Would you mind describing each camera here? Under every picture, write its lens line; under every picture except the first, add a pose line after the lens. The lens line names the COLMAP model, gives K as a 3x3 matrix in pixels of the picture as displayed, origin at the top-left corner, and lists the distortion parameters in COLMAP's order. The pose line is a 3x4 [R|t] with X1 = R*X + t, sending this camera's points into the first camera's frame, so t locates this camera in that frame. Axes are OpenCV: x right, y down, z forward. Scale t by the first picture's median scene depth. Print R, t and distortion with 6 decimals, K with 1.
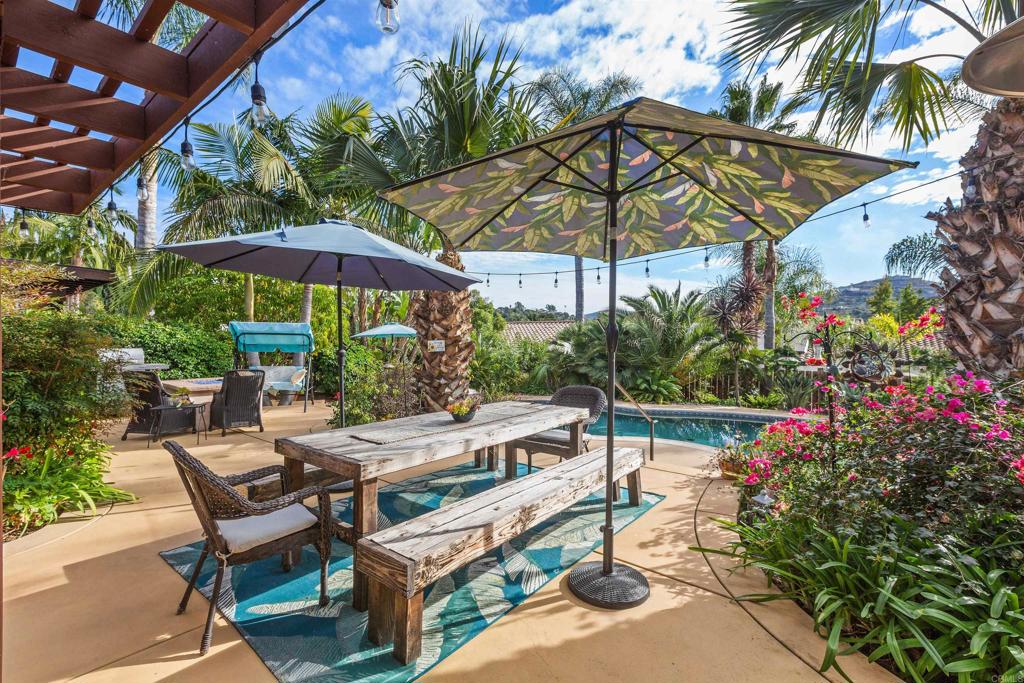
lens RADIAL K [[462.7, 0, 509.9], [0, 462.7, 334.6], [0, 0, 1]] dist [0.002069, -0.000037]
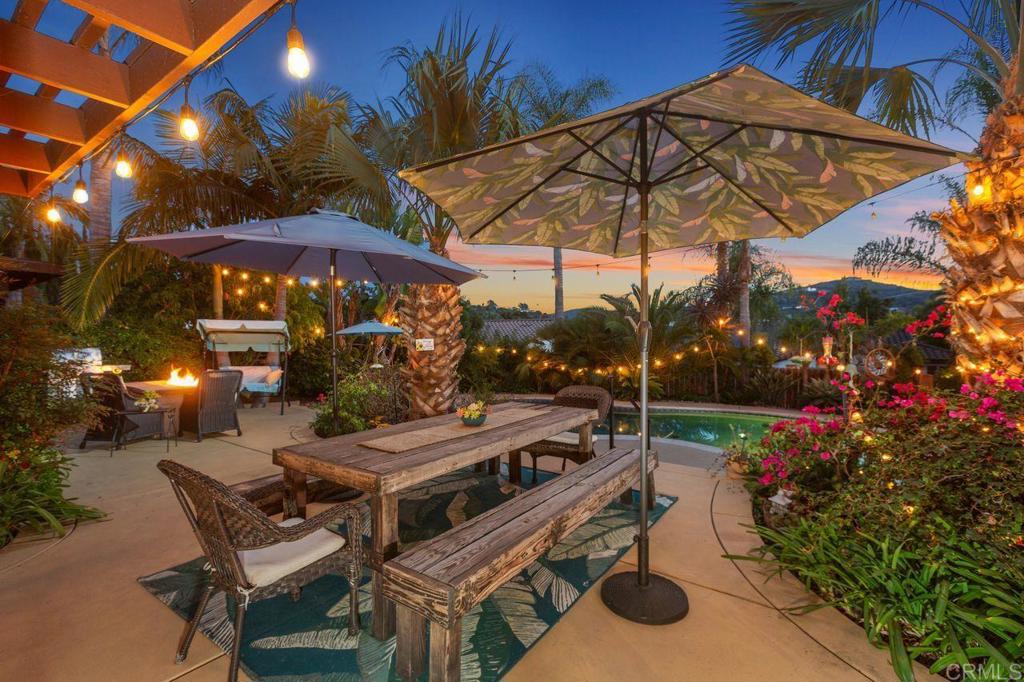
lens RADIAL K [[457.8, 0, 513.2], [0, 457.8, 336.4], [0, 0, 1]] dist [-0.001559, -0.000014]
pose [[0.997106, -0.000117, 0.076026, -0.094344], [-0.000481, 0.999969, 0.007846, -0.001261], [-0.076025, -0.007860, 0.997075, 0.067299]]
